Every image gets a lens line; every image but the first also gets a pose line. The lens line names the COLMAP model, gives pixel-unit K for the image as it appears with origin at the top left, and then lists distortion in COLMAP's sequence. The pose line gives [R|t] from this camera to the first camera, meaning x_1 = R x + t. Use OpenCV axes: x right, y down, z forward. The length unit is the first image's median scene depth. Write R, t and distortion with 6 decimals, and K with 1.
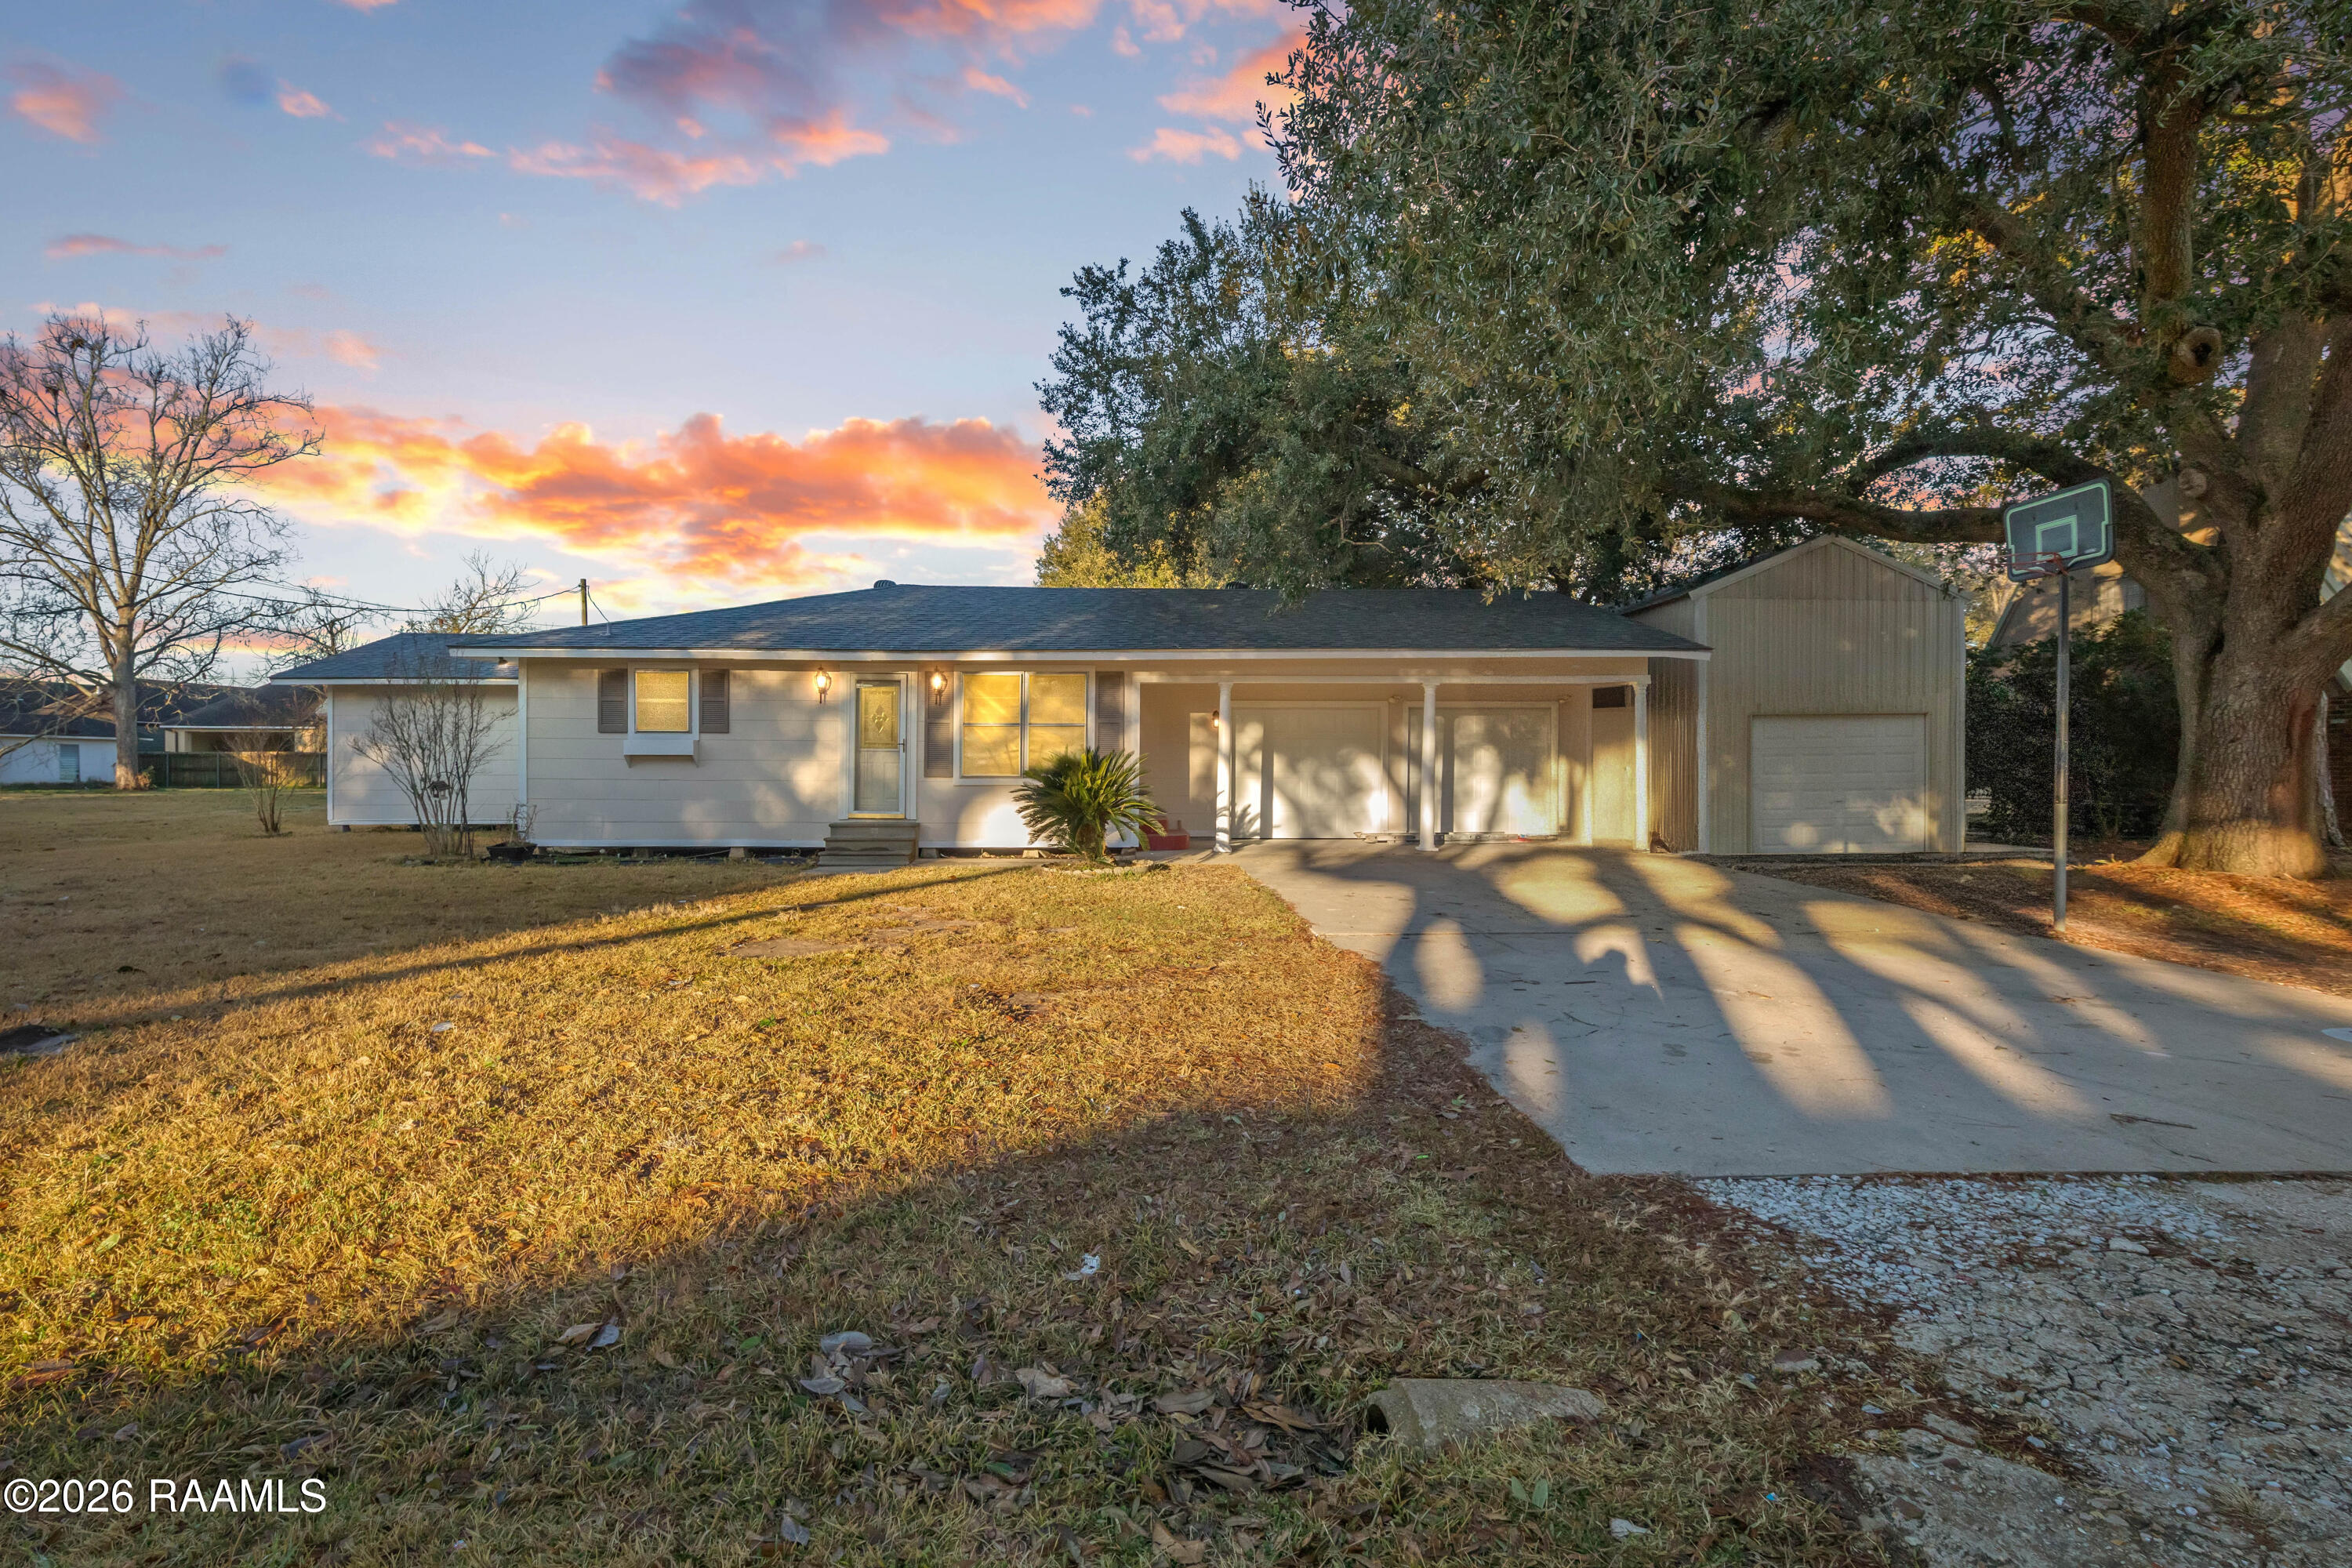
lens RADIAL K [[1045.5, 0, 1180.3], [0, 1045.5, 751.9], [0, 0, 1]] dist [0.005739, -0.001613]
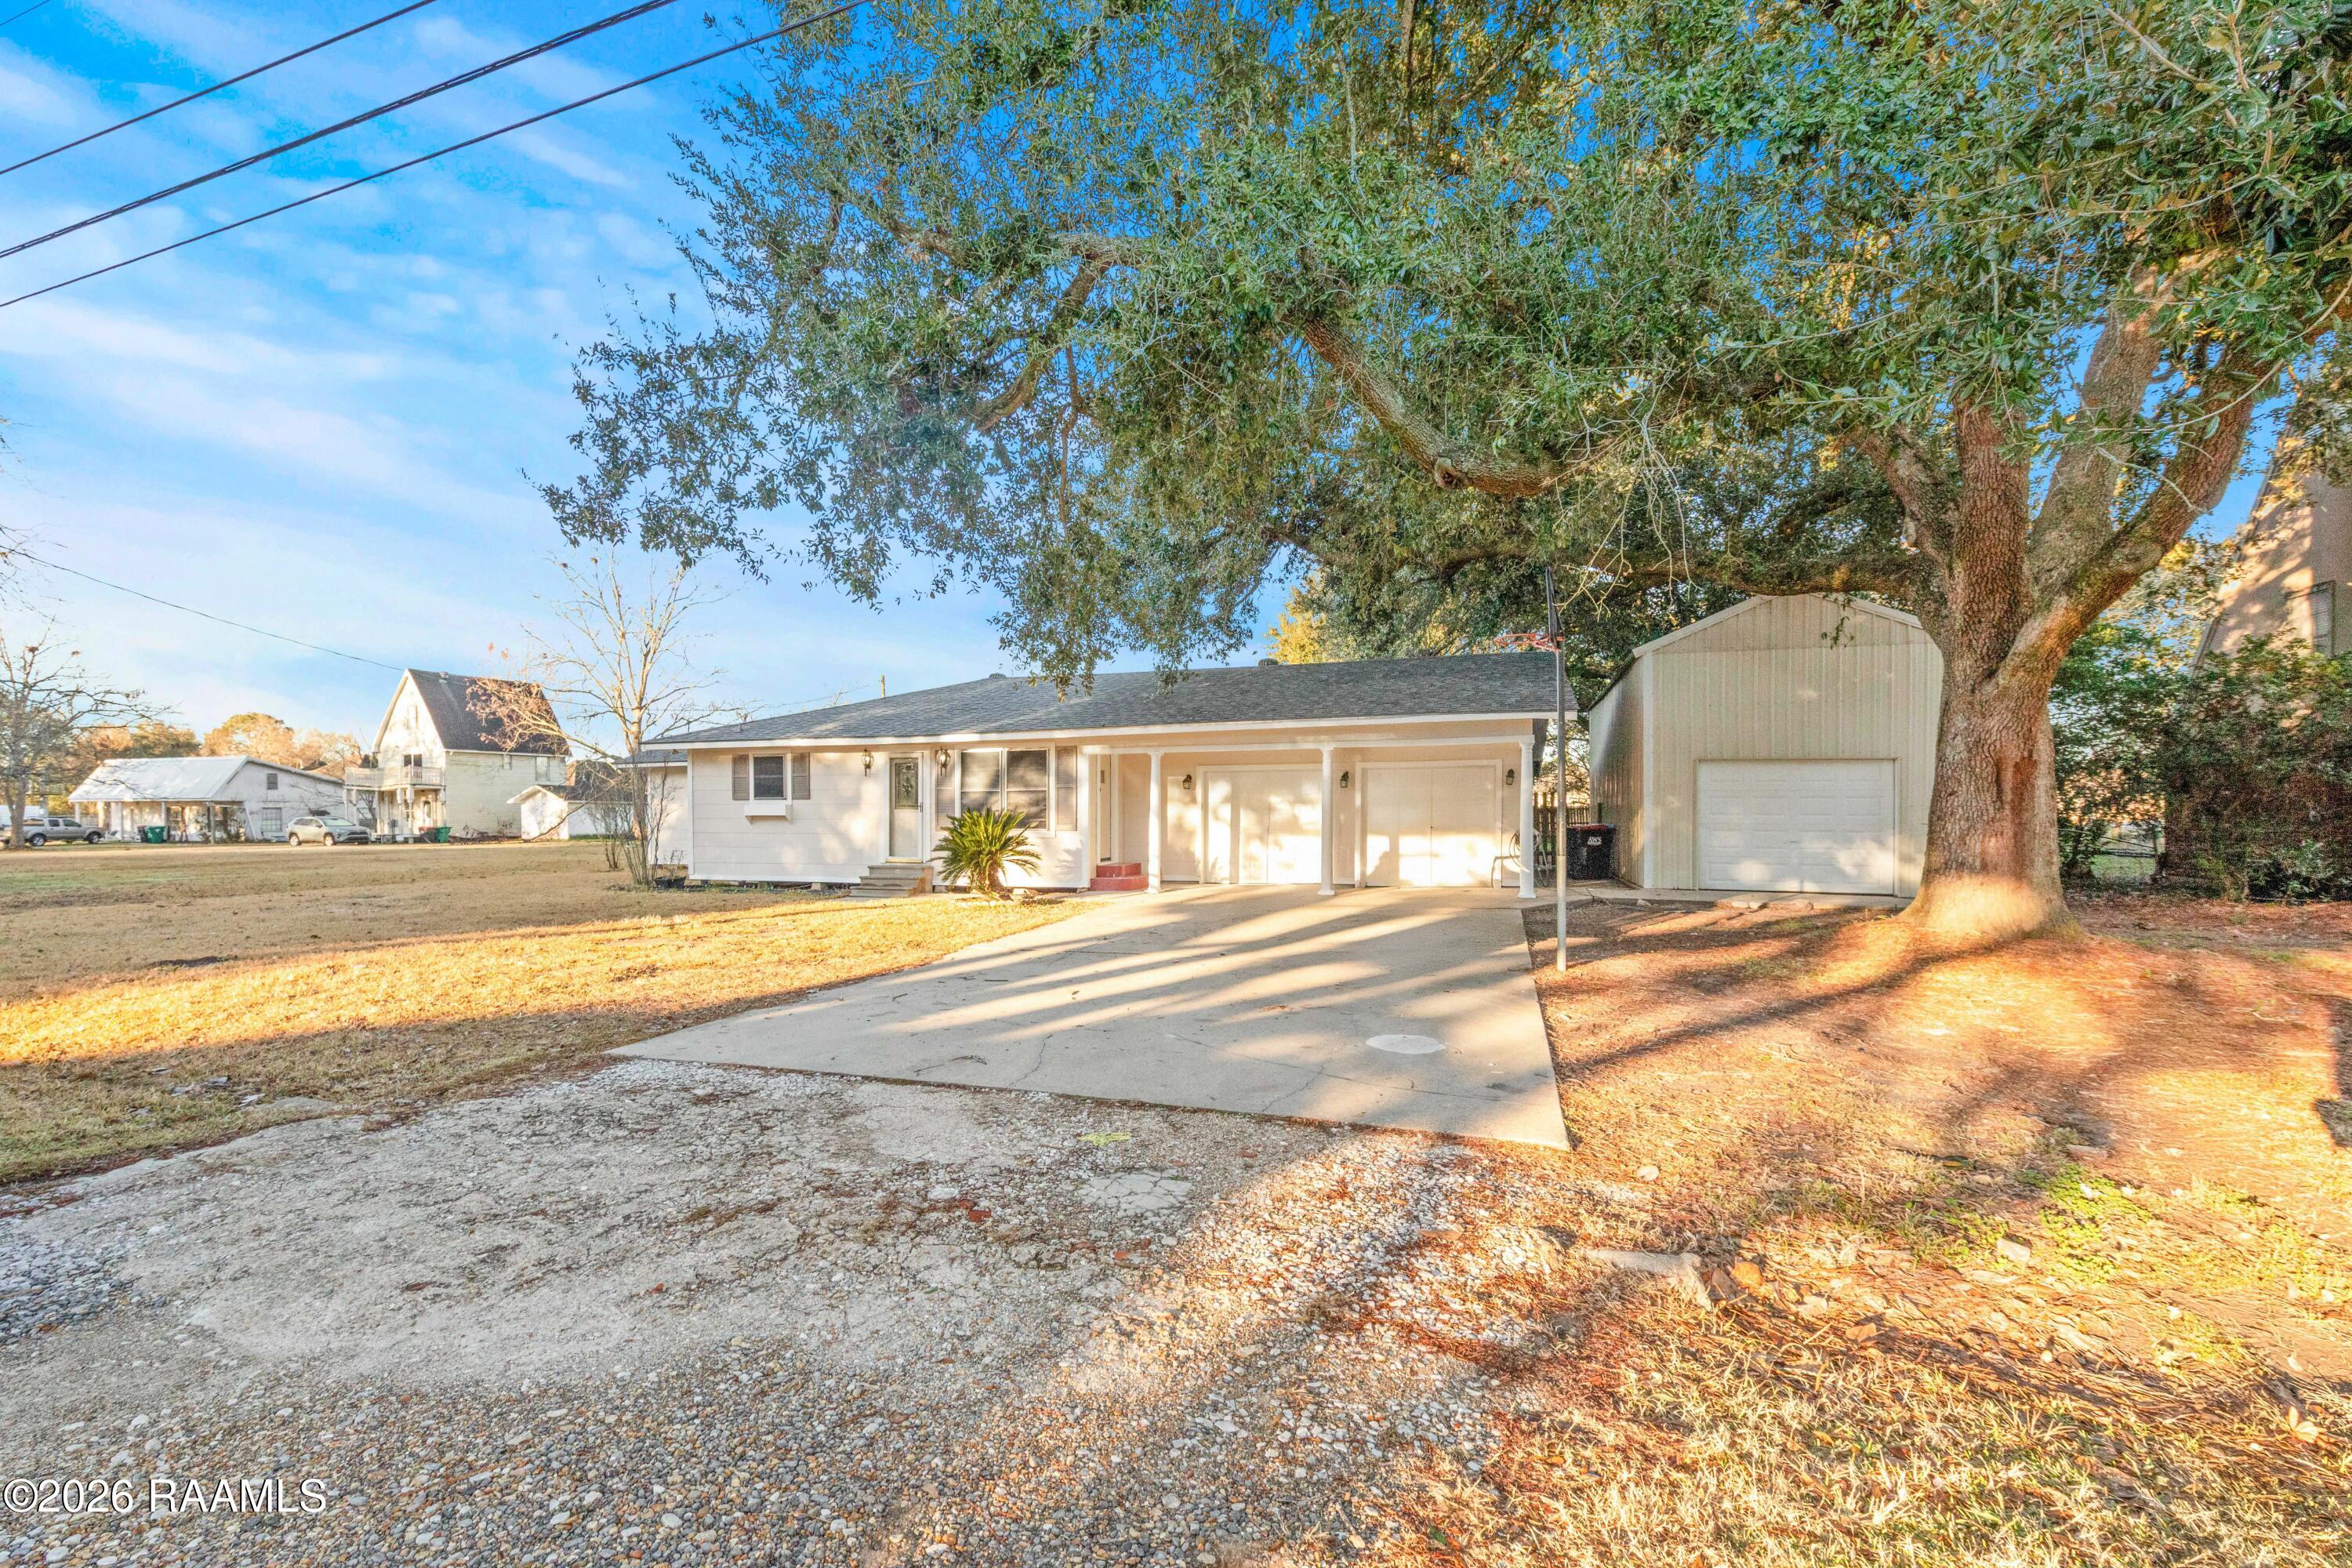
lens RADIAL K [[999.7, 0, 1210.0], [0, 999.7, 790.3], [0, 0, 1]] dist [-0.000553, -0.000063]
pose [[0.947623, -0.015073, -0.319034, 0.511553], [0.011249, 0.999841, -0.013823, -0.005917], [0.319192, 0.009510, 0.947642, -0.085206]]
